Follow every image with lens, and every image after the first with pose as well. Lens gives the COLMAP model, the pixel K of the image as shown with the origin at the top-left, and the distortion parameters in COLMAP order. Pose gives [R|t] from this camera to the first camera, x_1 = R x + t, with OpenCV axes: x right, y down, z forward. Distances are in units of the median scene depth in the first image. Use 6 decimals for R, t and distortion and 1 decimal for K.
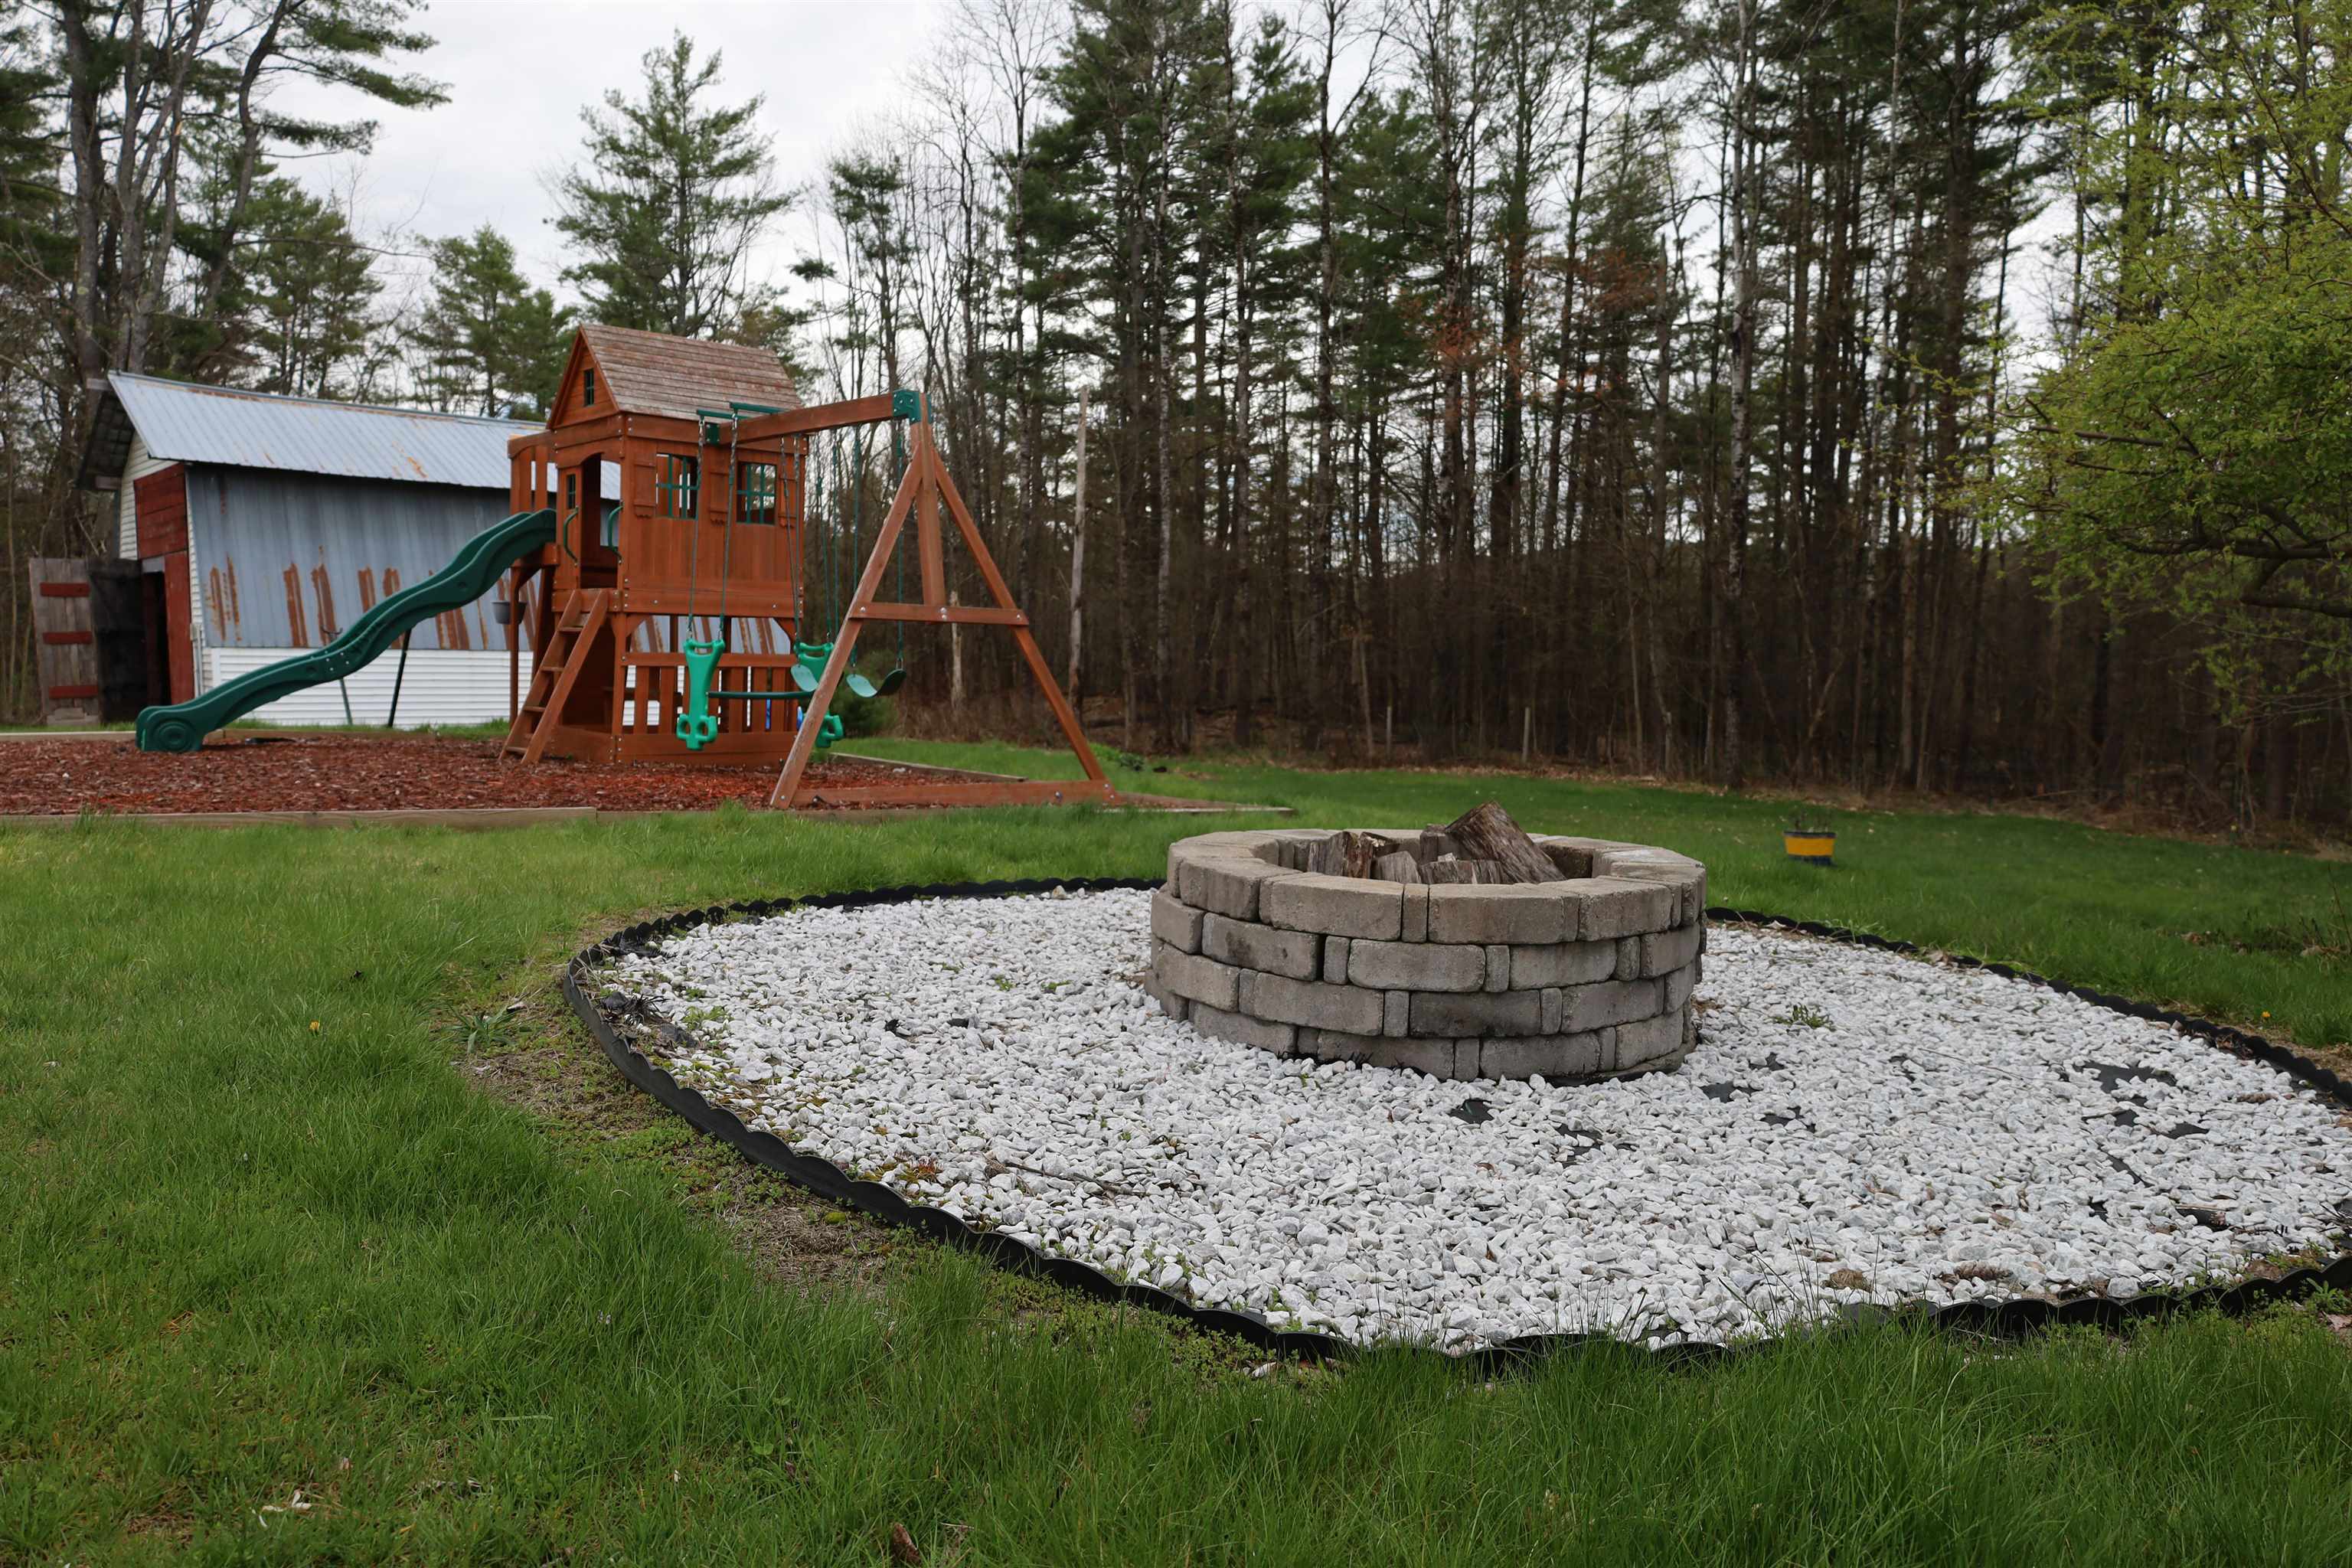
lens RADIAL K [[1602.7, 0, 1173.9], [0, 1602.7, 786.5], [0, 0, 1]] dist [-0.003563, -0.006600]
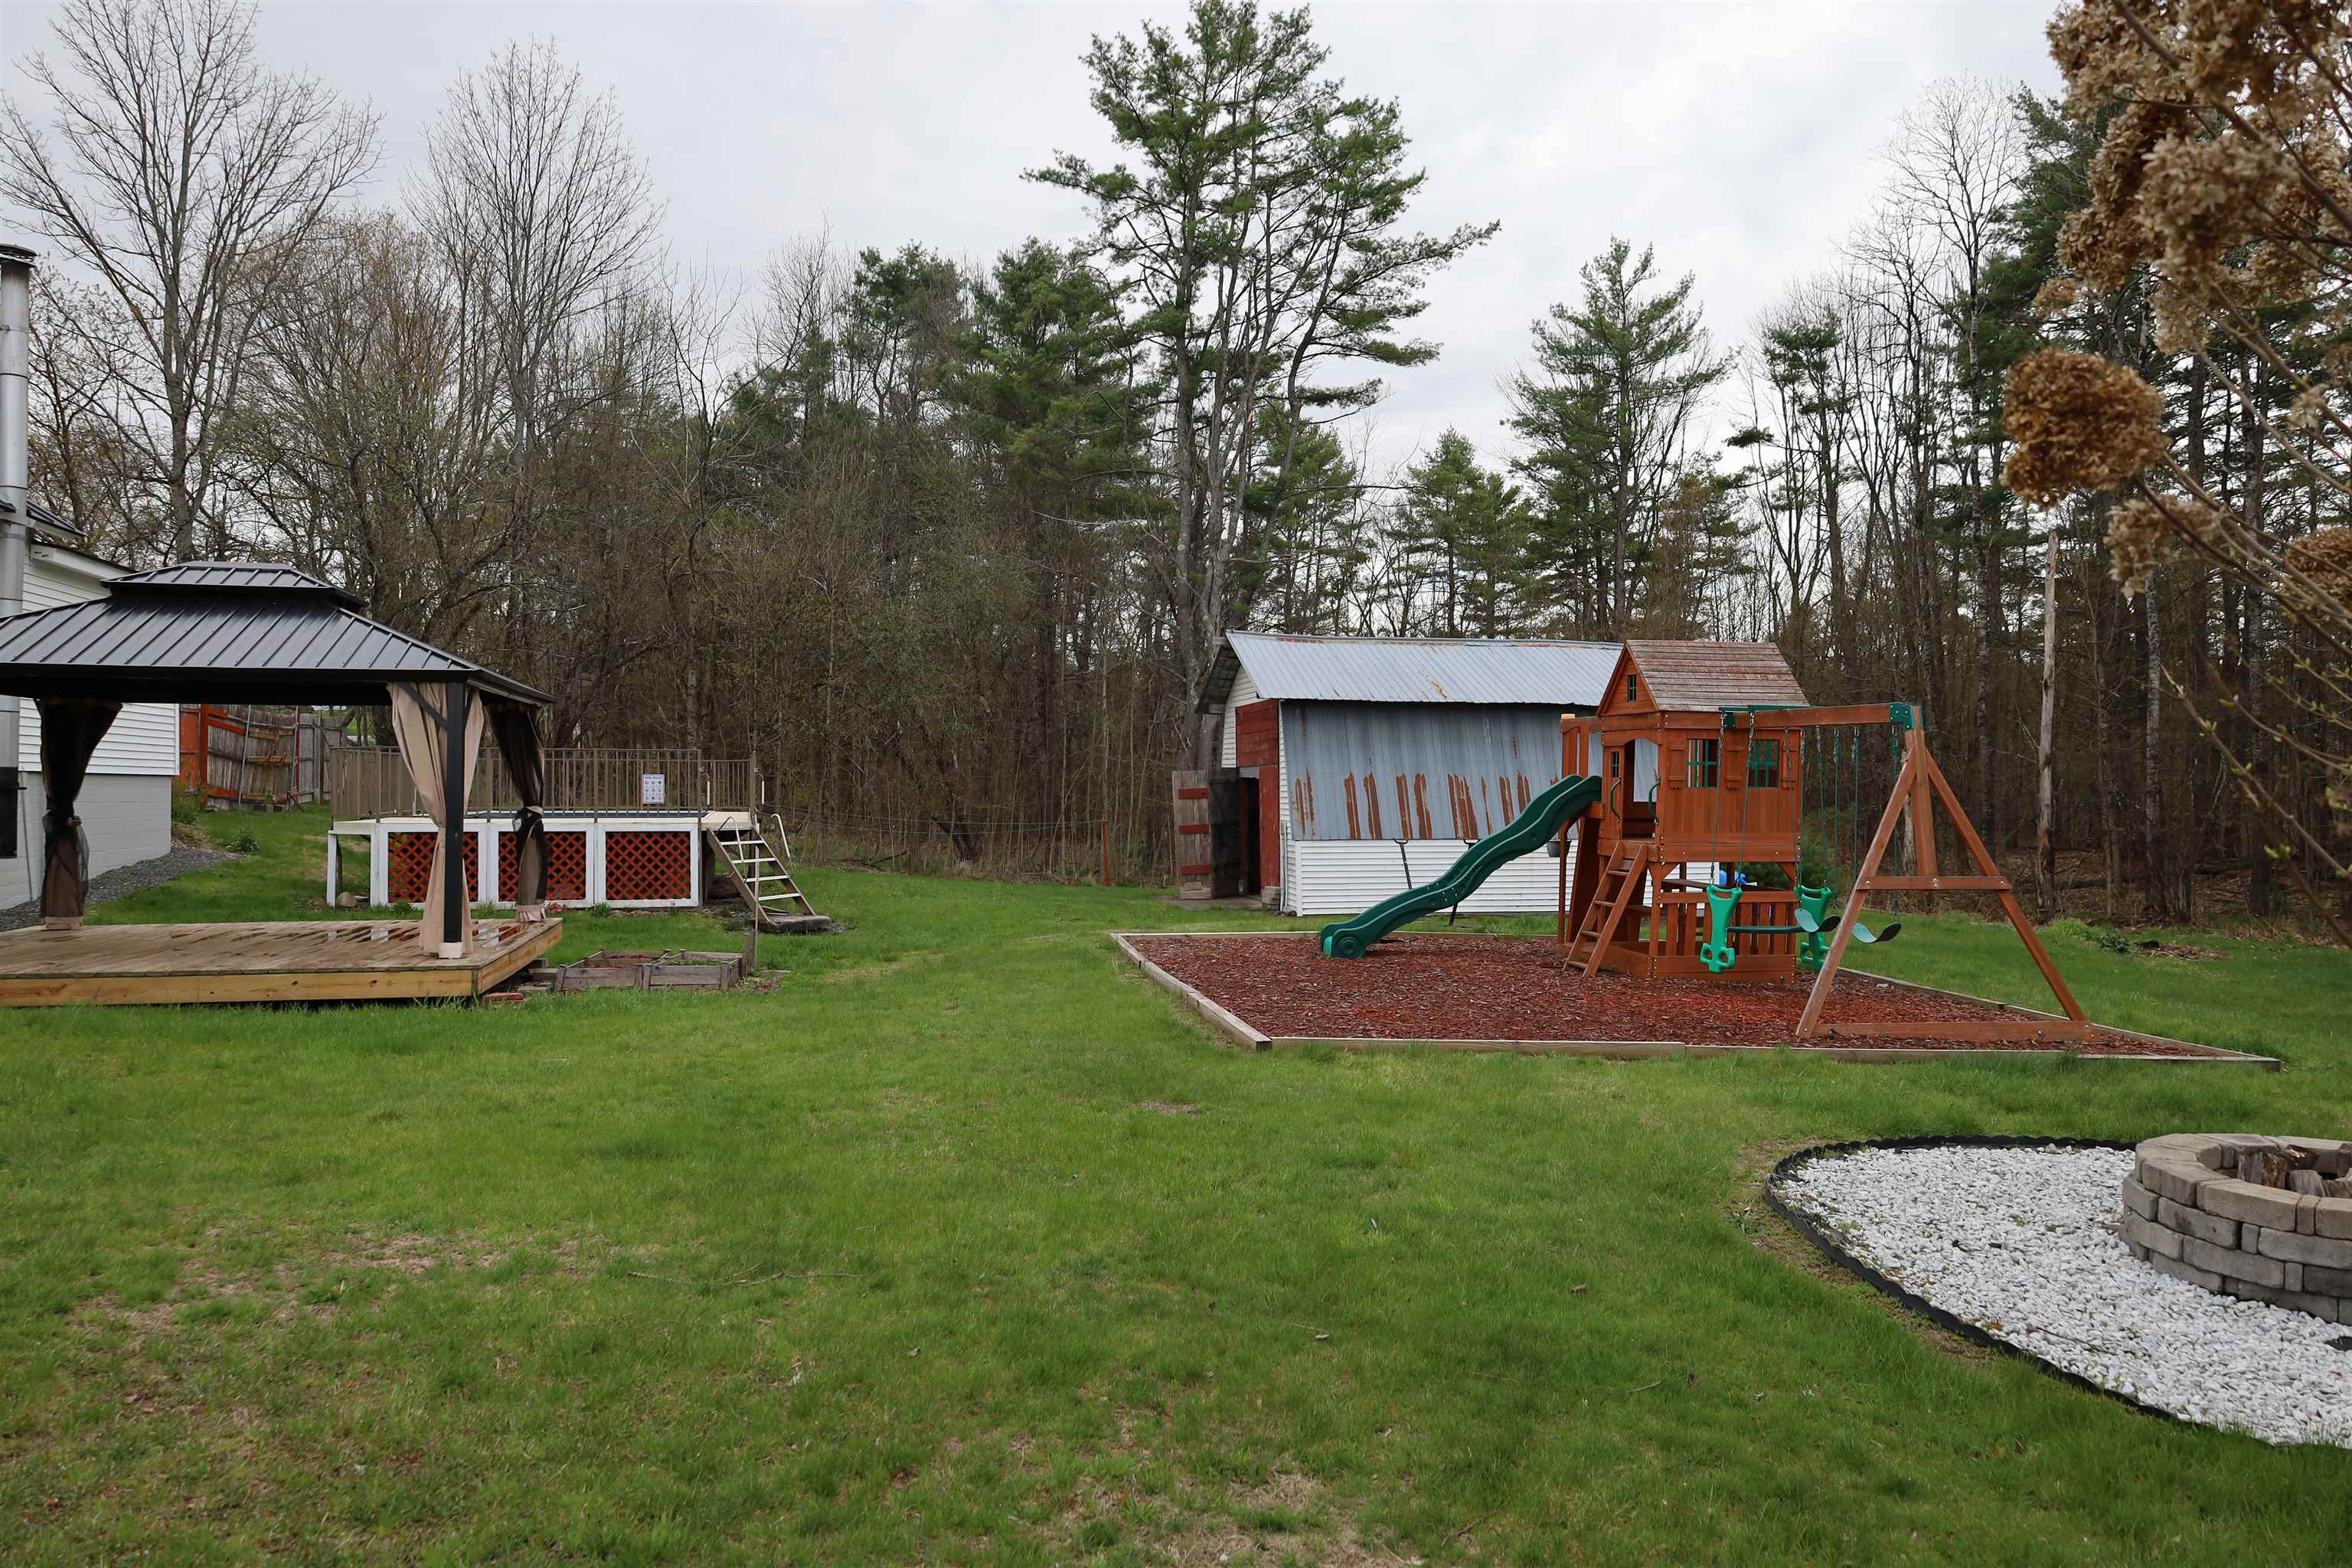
lens RADIAL K [[1602.7, 0, 1171.5], [0, 1602.7, 776.1], [0, 0, 1]] dist [-0.003563, -0.006600]
pose [[0.847659, -0.016487, -0.530285, 0.005467], [-0.030622, 0.996330, -0.079924, -0.028327], [0.529657, 0.083987, 0.844044, -0.143689]]
